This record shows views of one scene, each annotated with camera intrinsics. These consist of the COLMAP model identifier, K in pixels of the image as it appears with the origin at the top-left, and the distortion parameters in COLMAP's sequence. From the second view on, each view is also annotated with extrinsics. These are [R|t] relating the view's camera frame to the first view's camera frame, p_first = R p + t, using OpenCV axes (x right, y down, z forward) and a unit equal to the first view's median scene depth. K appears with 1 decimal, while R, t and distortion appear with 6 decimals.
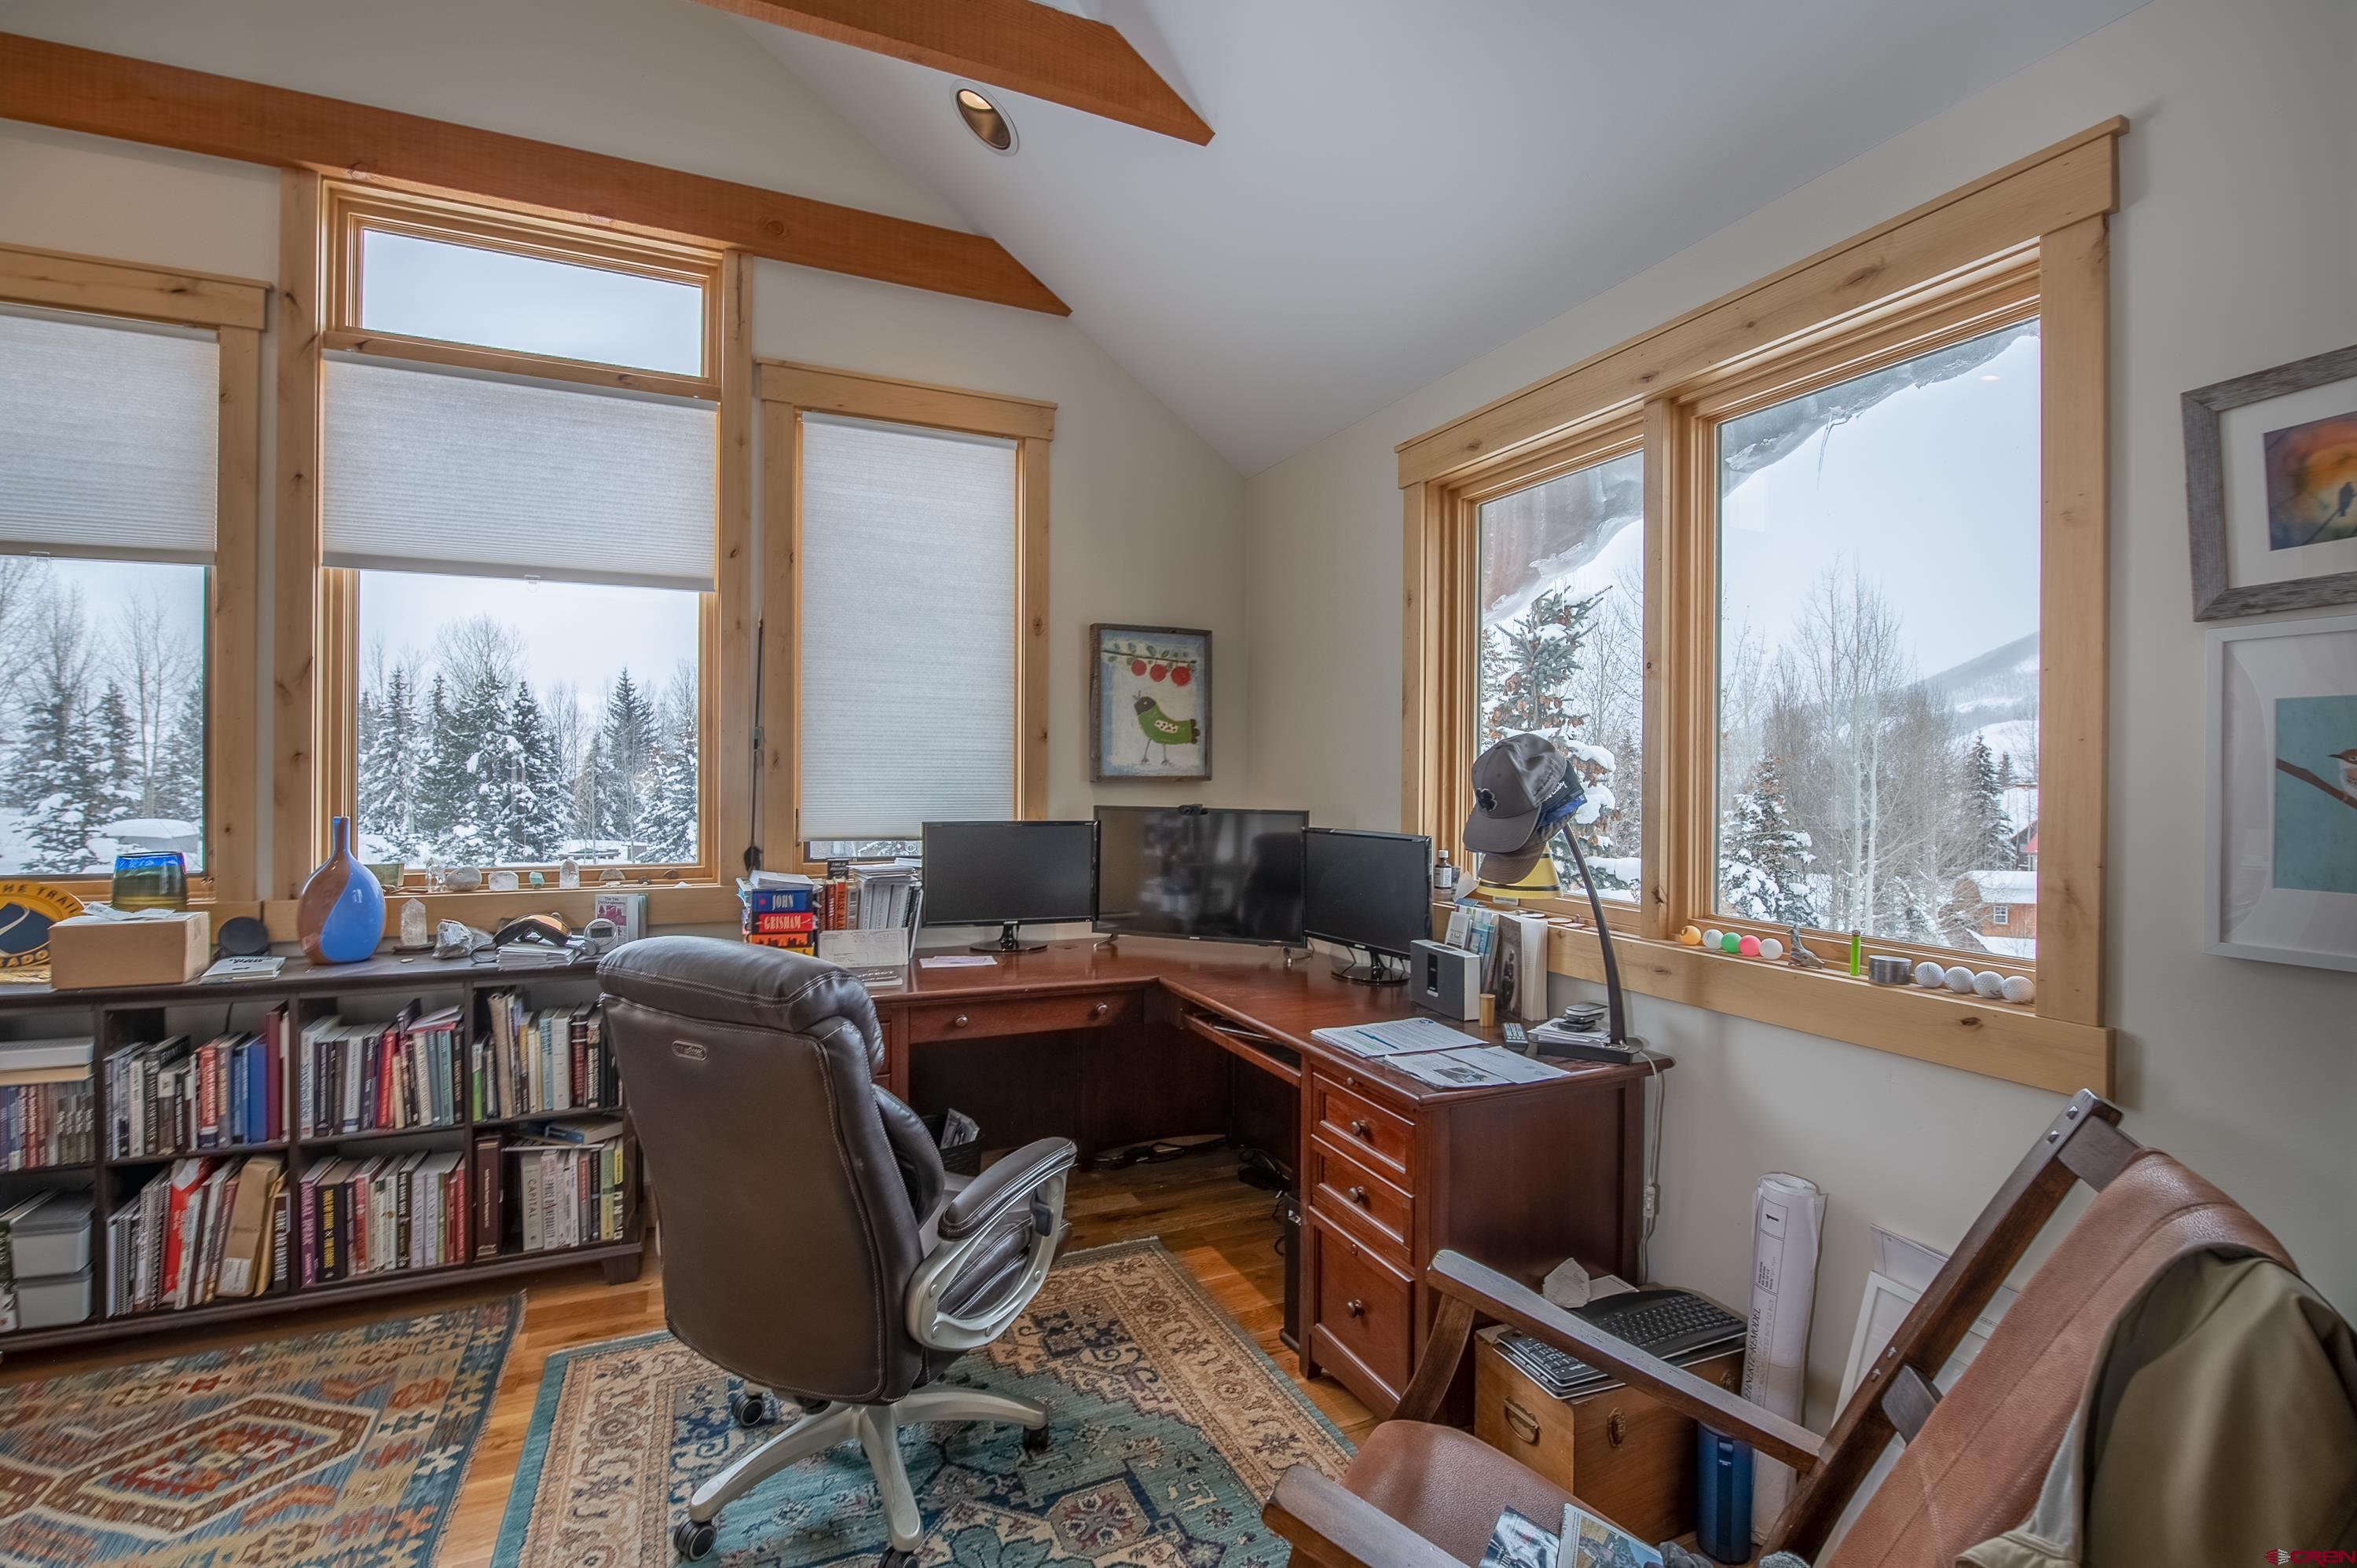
lens RADIAL K [[1090.0, 0, 1182.2], [0, 1090.0, 778.8], [0, 0, 1]] dist [-0.017137, -0.001528]
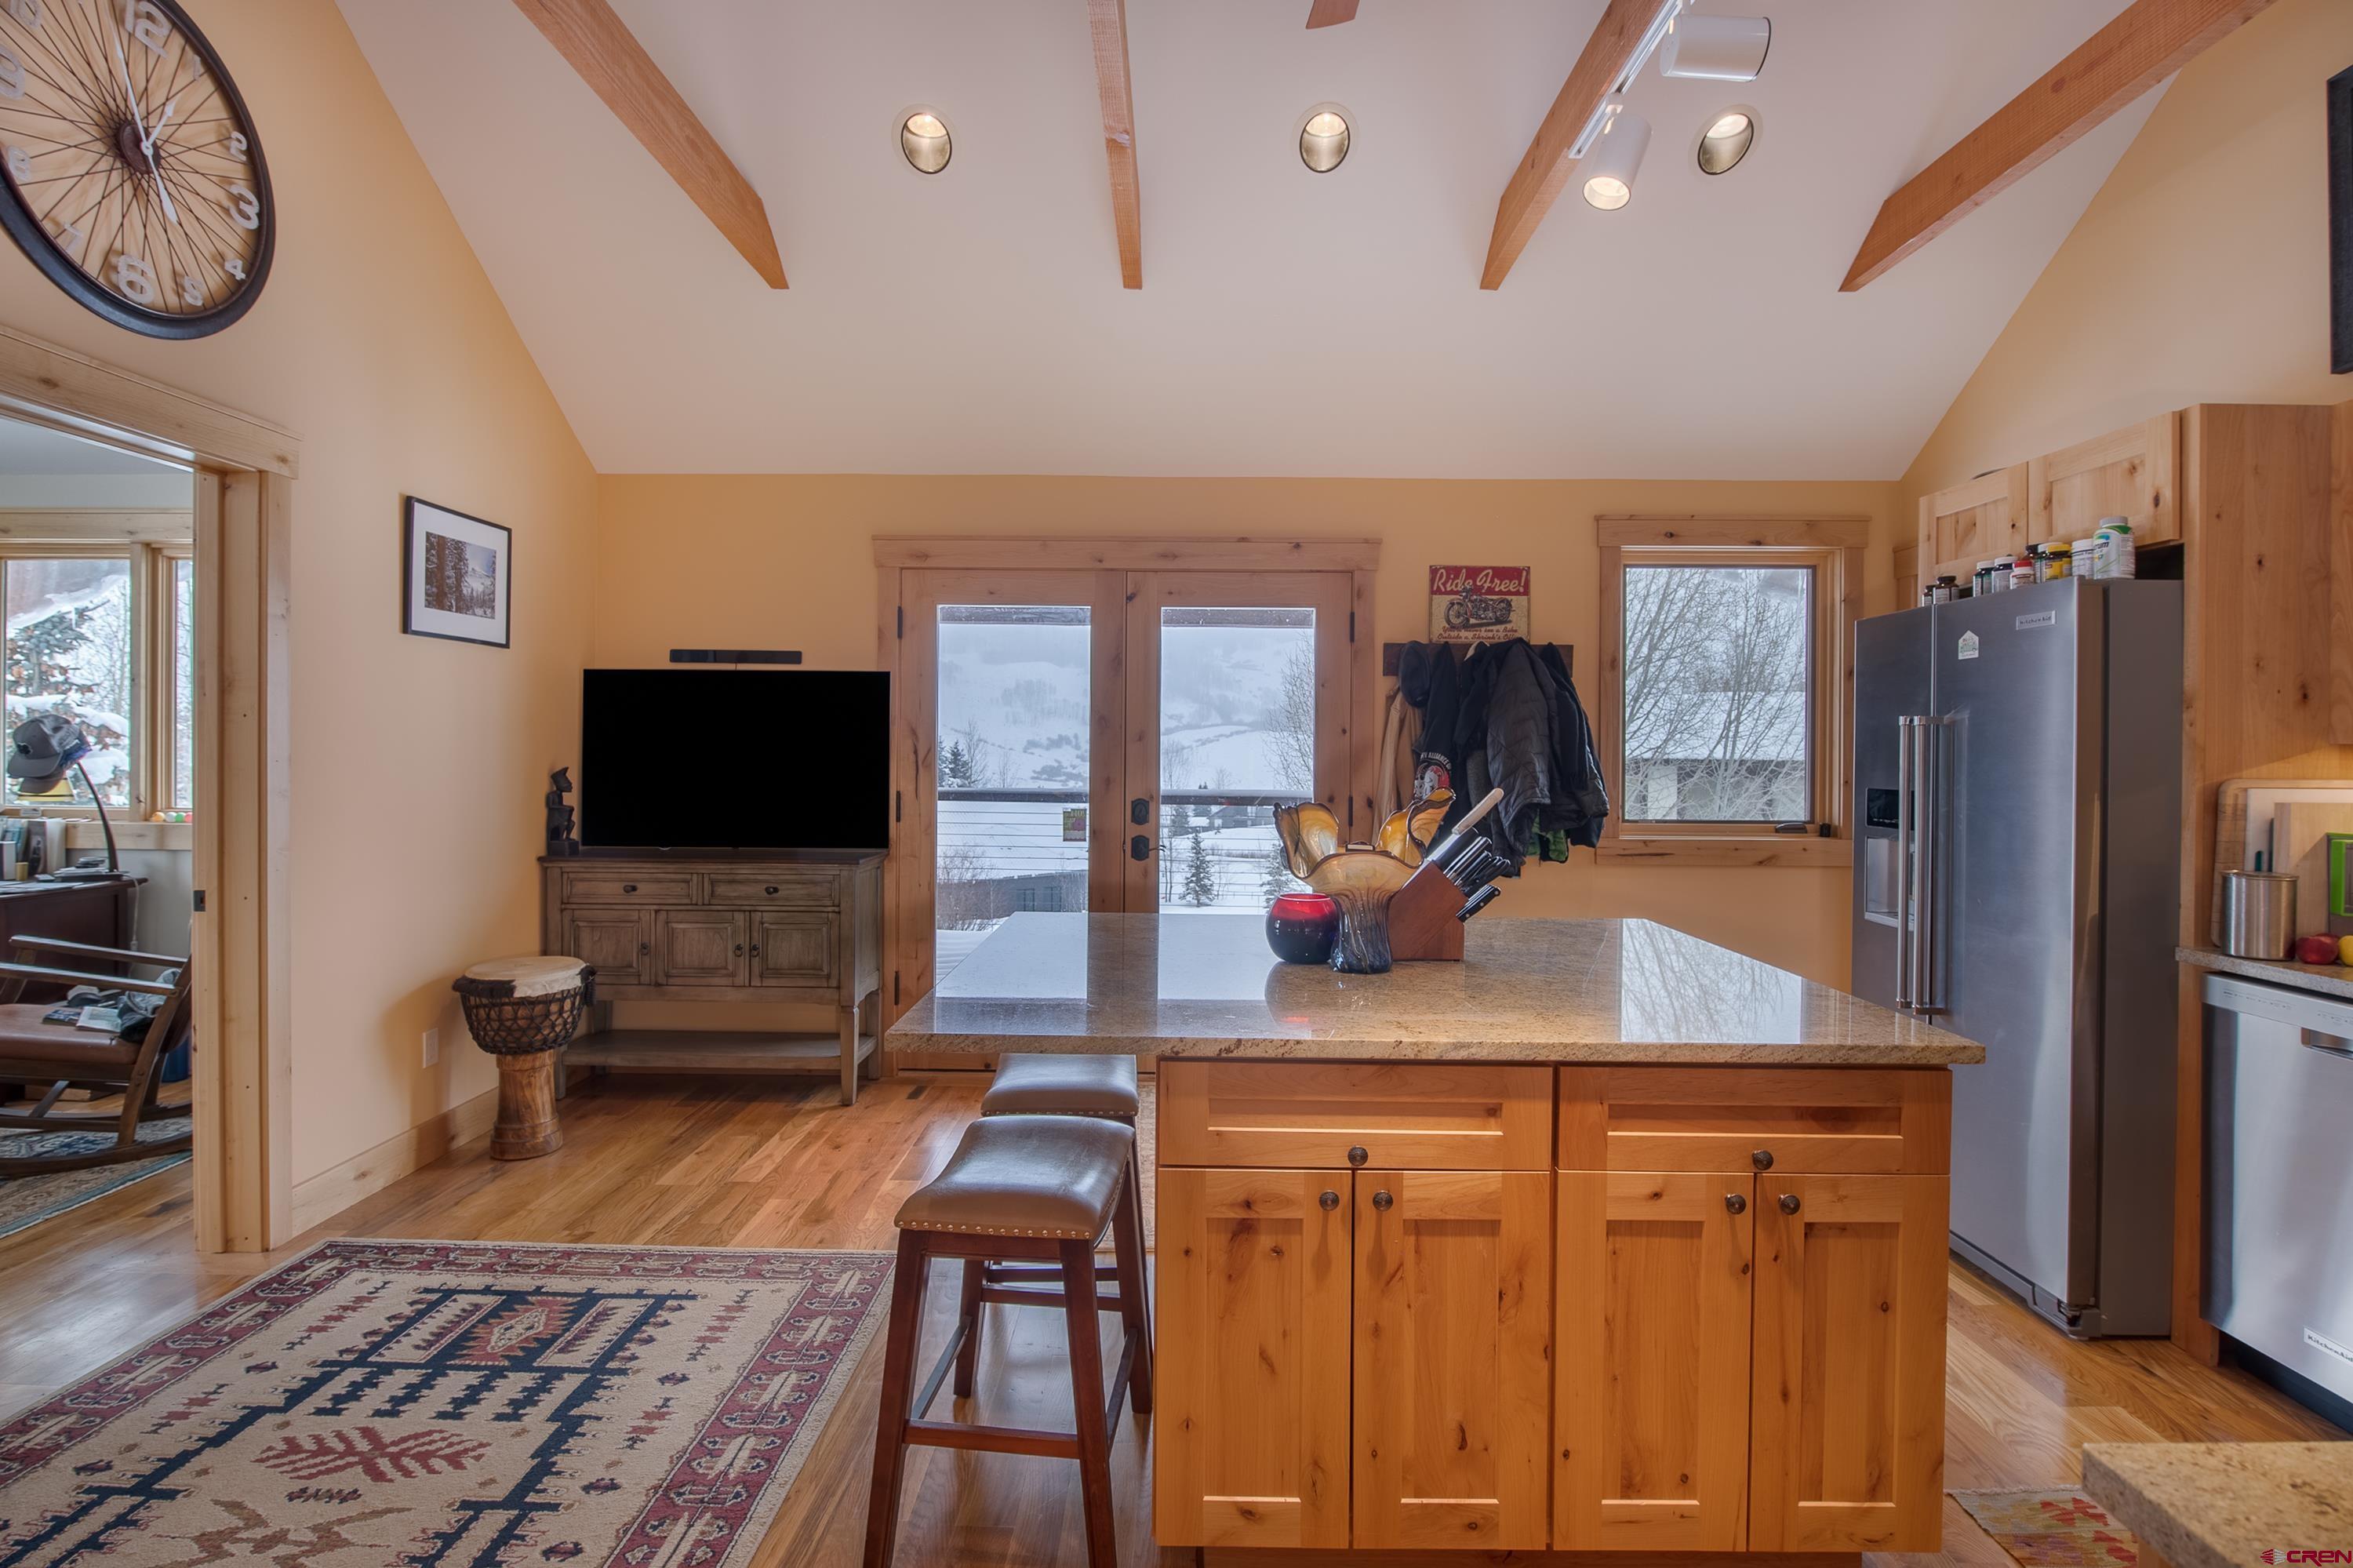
lens RADIAL K [[1088.2, 0, 1153.4], [0, 1088.2, 767.0], [0, 0, 1]] dist [-0.017137, -0.001528]
pose [[0.424888, -0.012564, 0.905159, -0.489068], [-0.003031, 0.999878, 0.015301, 0.014075], [-0.905241, -0.009245, 0.424798, -1.359701]]
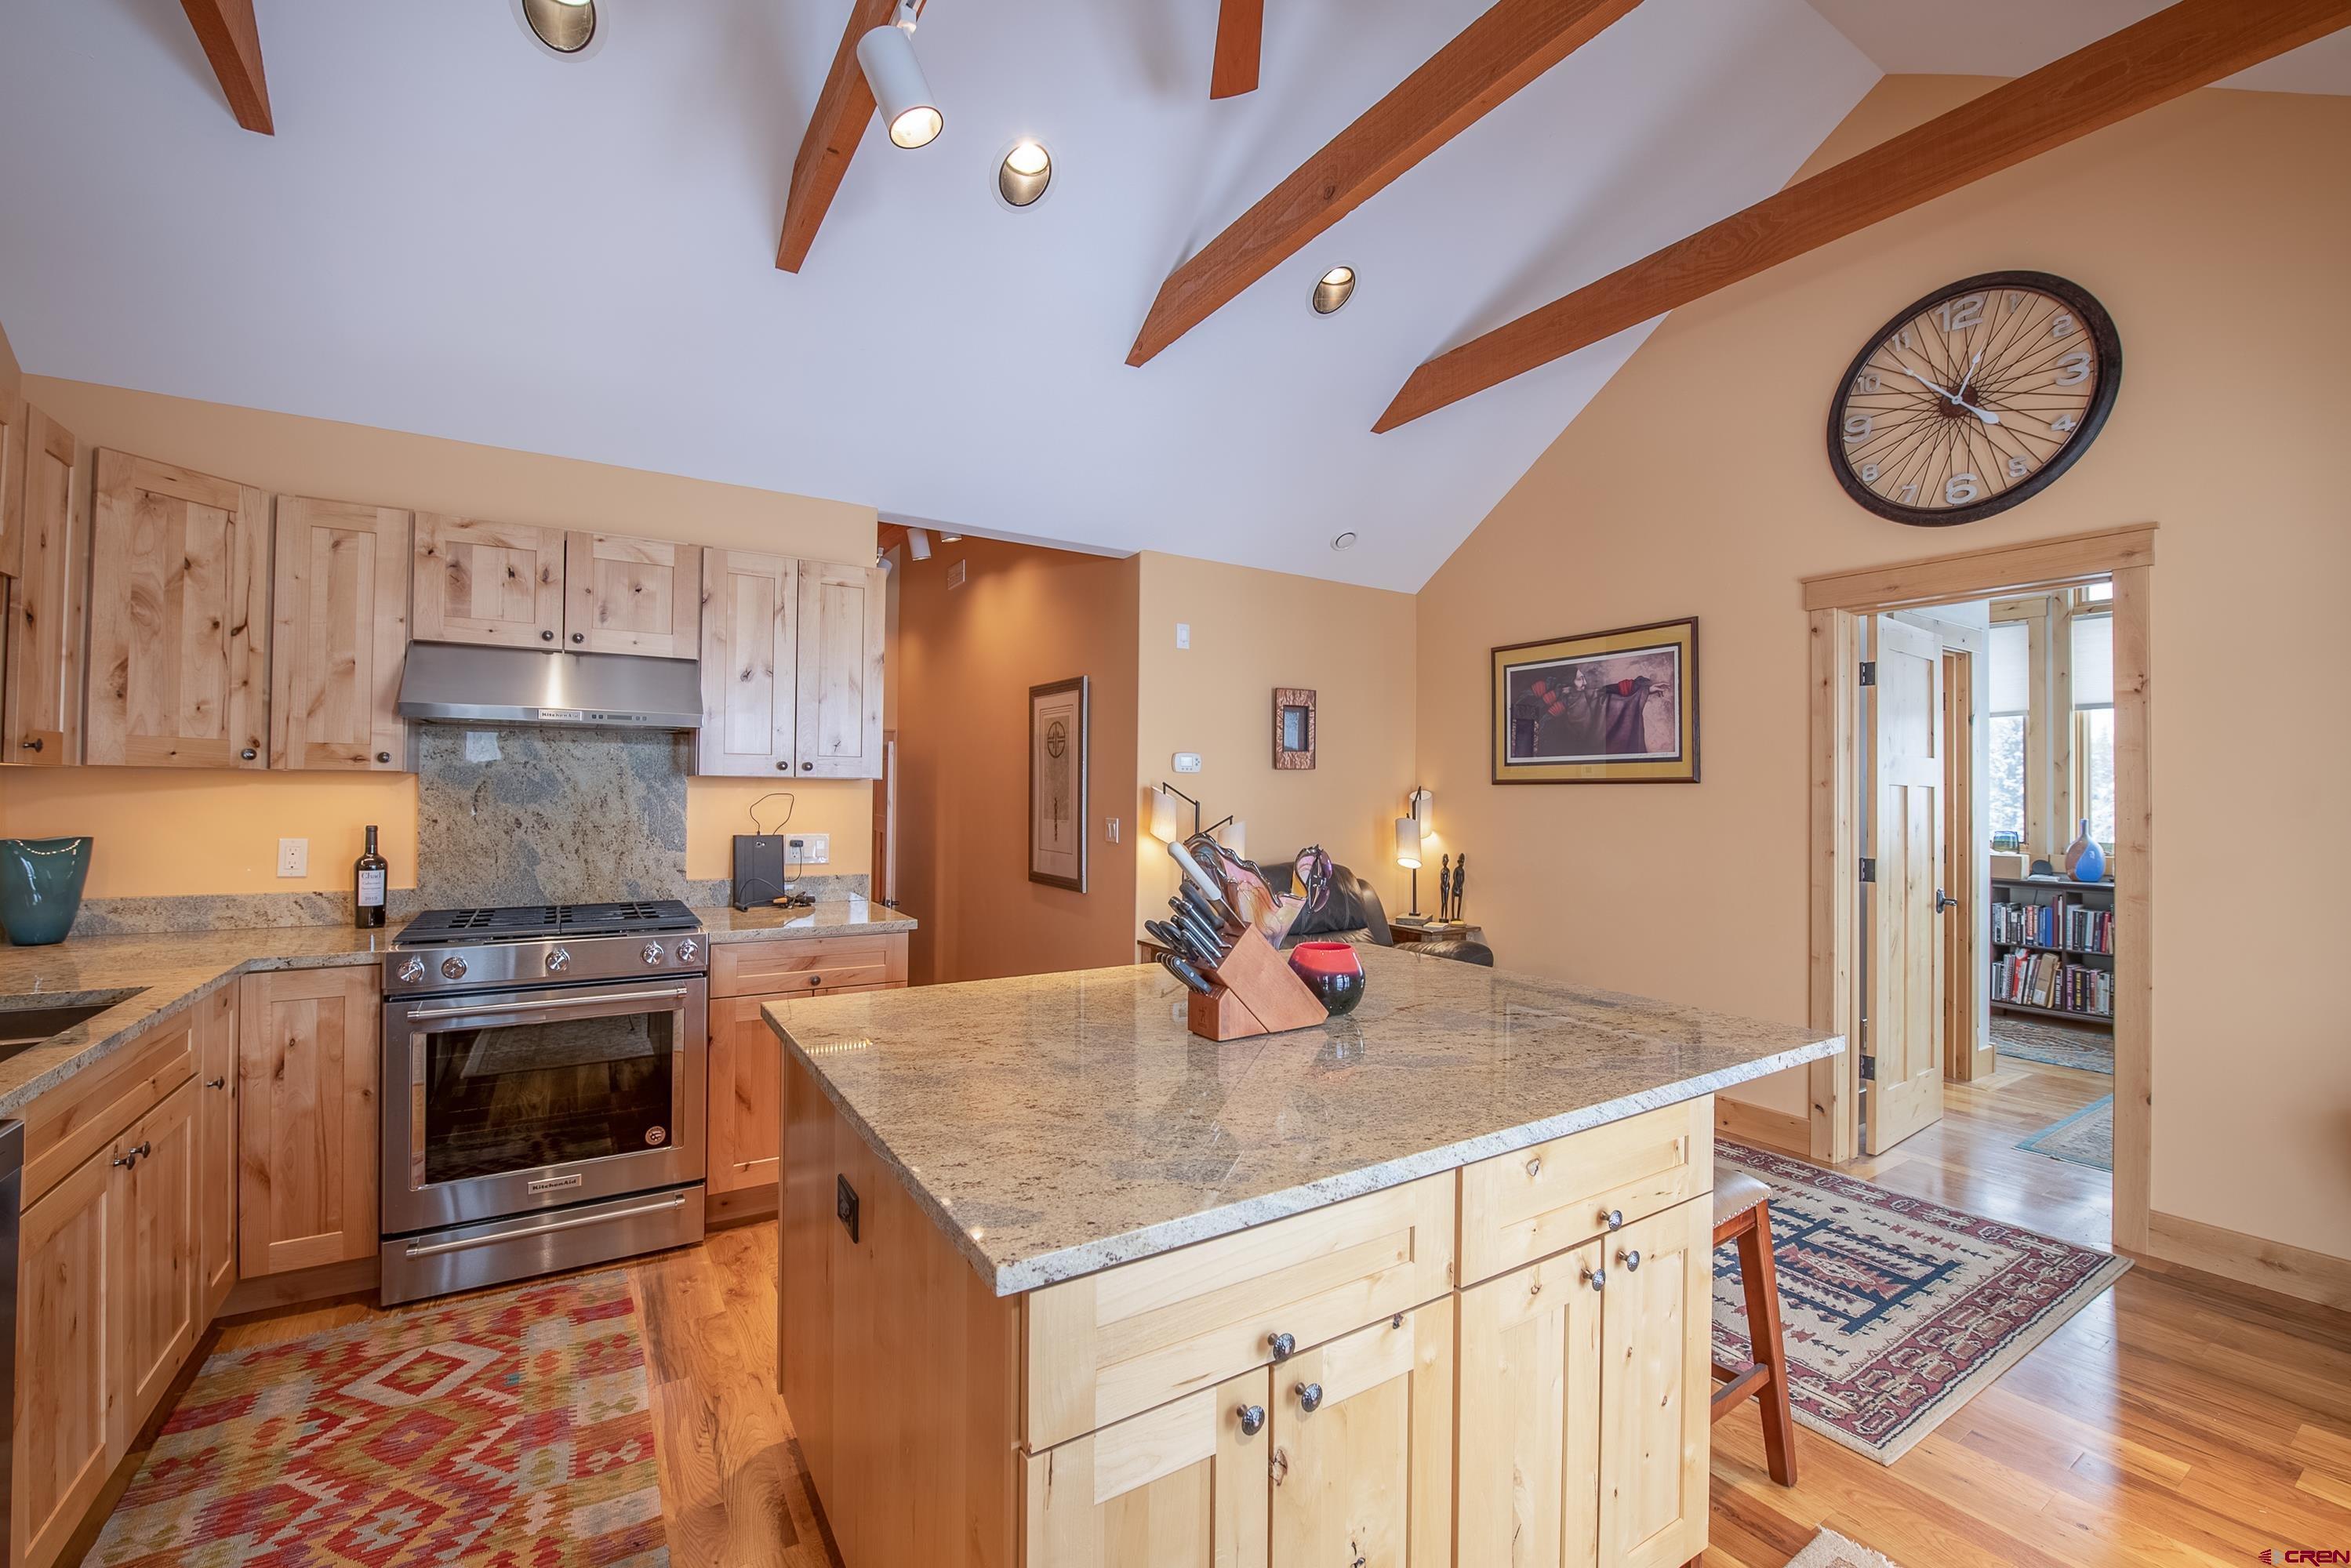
lens RADIAL K [[980.4, 0, 1193.8], [0, 980.4, 784.7], [0, 0, 1]] dist [-0.012278, -0.000159]
pose [[0.151821, -0.022005, -0.988163, 1.081272], [-0.007989, 0.999692, -0.023489, 0.025511], [0.988376, 0.011460, 0.151598, -1.318242]]
